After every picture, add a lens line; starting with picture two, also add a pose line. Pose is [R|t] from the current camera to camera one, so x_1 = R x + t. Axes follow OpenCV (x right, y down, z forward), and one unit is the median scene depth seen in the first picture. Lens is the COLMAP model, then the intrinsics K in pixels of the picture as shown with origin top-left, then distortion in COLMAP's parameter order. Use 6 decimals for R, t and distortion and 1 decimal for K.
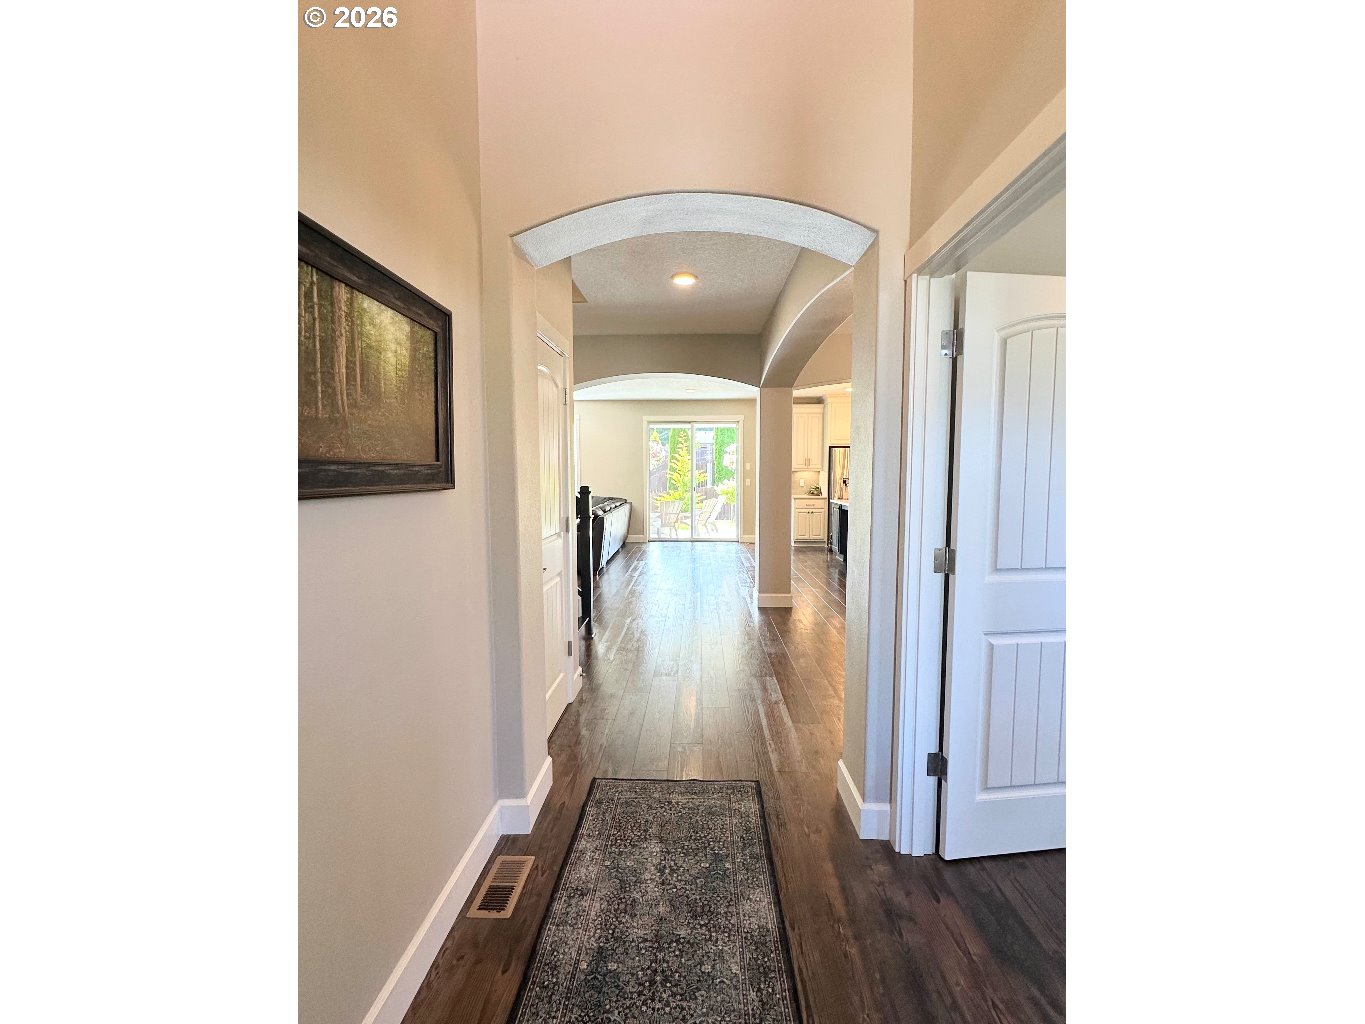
lens RADIAL K [[563.4, 0, 681.9], [0, 563.4, 510.4], [0, 0, 1]] dist [-0.004173, -0.000262]
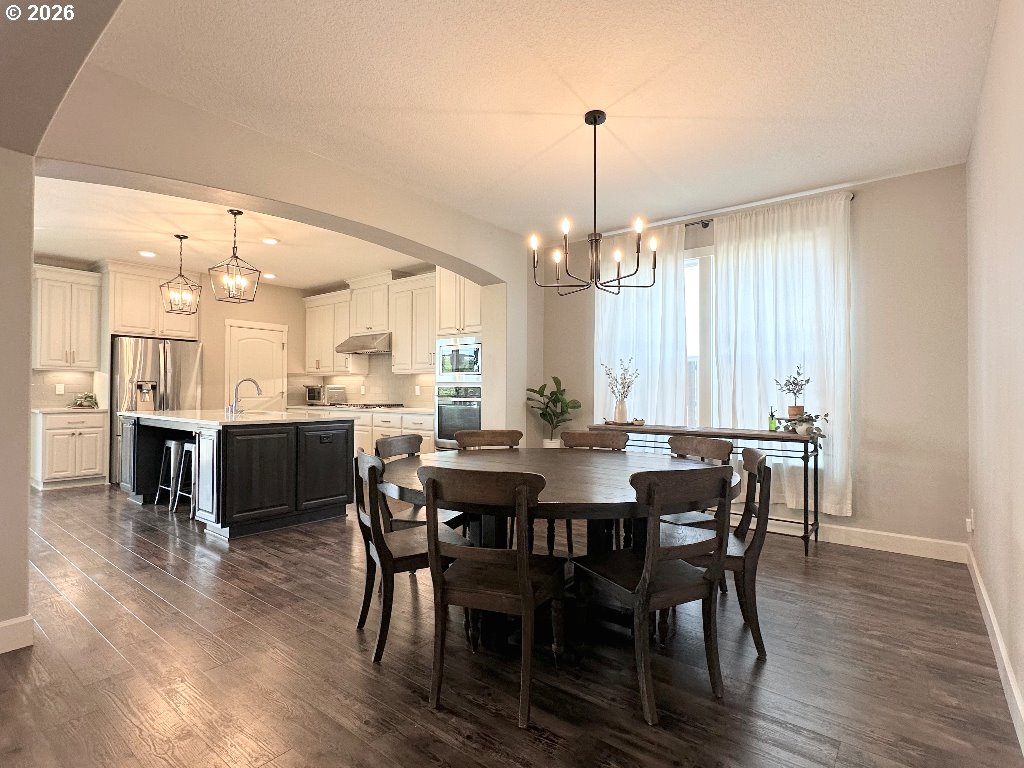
lens RADIAL K [[526.2, 0, 519.5], [0, 526.2, 383.1], [0, 0, 1]] dist [0.003037, 0.000920]
pose [[0.600381, 0.013332, 0.799603, 0.048261], [0.052240, 0.997072, -0.055849, 0.005620], [-0.798006, 0.075302, 0.597926, 0.226719]]
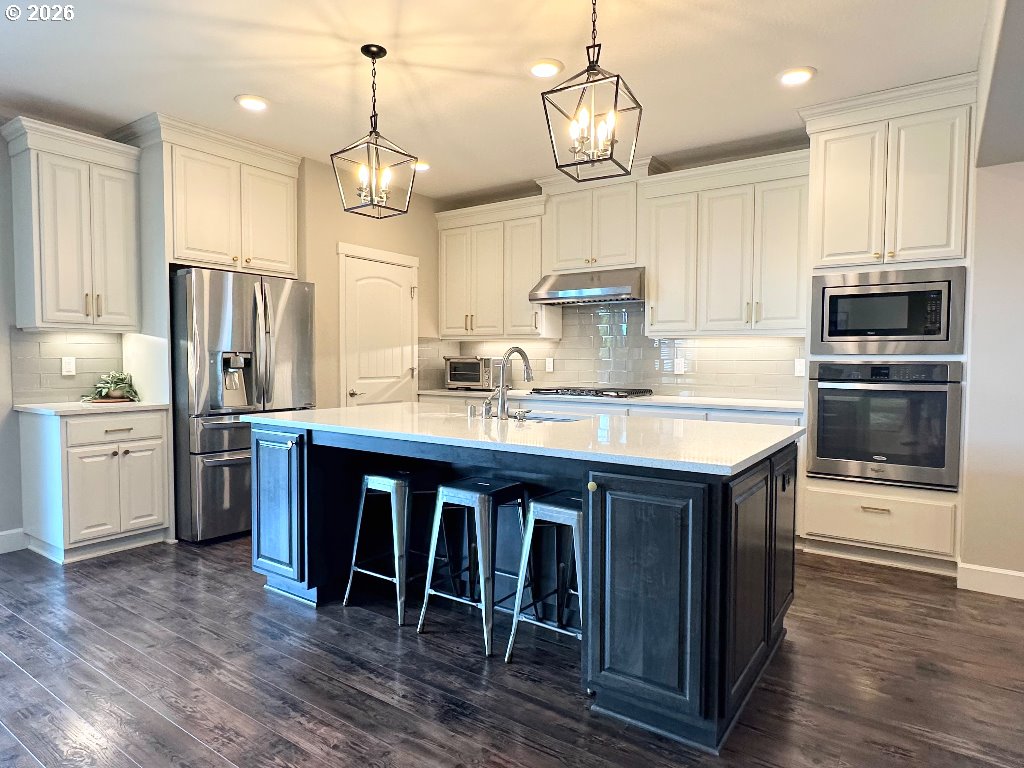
lens RADIAL K [[610.4, 0, 508.9], [0, 610.4, 381.8], [0, 0, 1]] dist [0.004999, -0.002241]
pose [[0.547536, -0.031677, 0.836182, 0.049703], [0.055563, 0.998454, 0.001441, -0.026319], [-0.834935, 0.045671, 0.548450, 0.595092]]
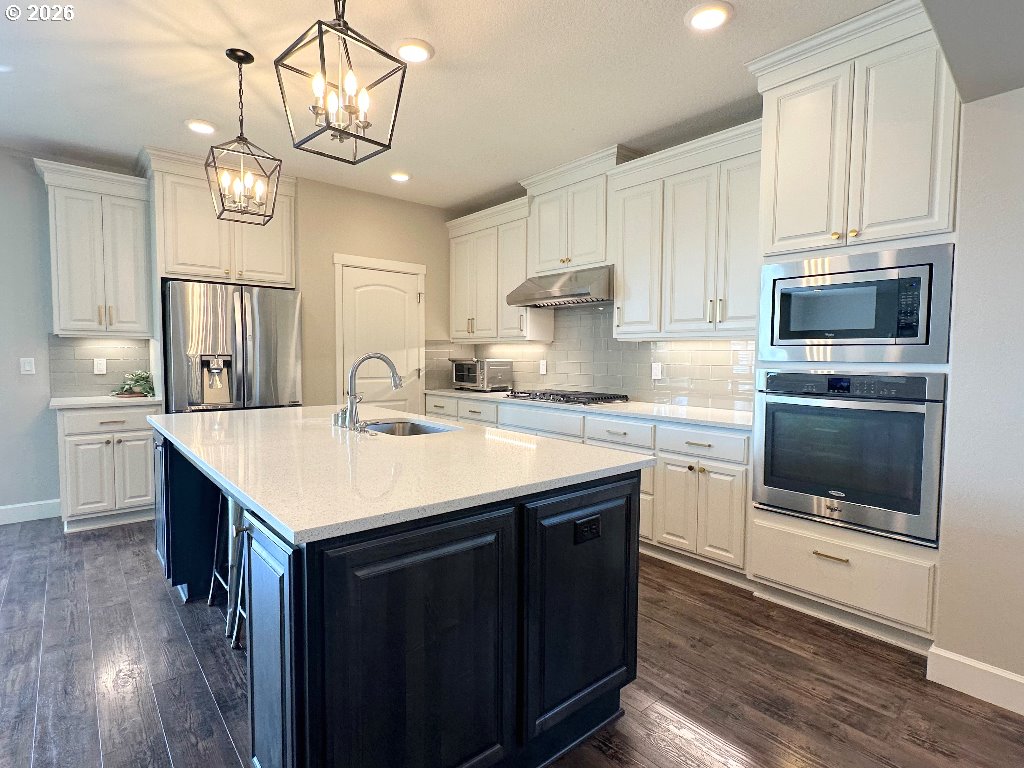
lens RADIAL K [[526.2, 0, 515.4], [0, 526.2, 381.3], [0, 0, 1]] dist [0.003037, 0.000920]
pose [[0.744679, -0.029813, 0.666757, 0.190518], [0.040296, 0.999188, -0.000328, -0.026813], [-0.666205, 0.027112, 0.745275, 0.530379]]
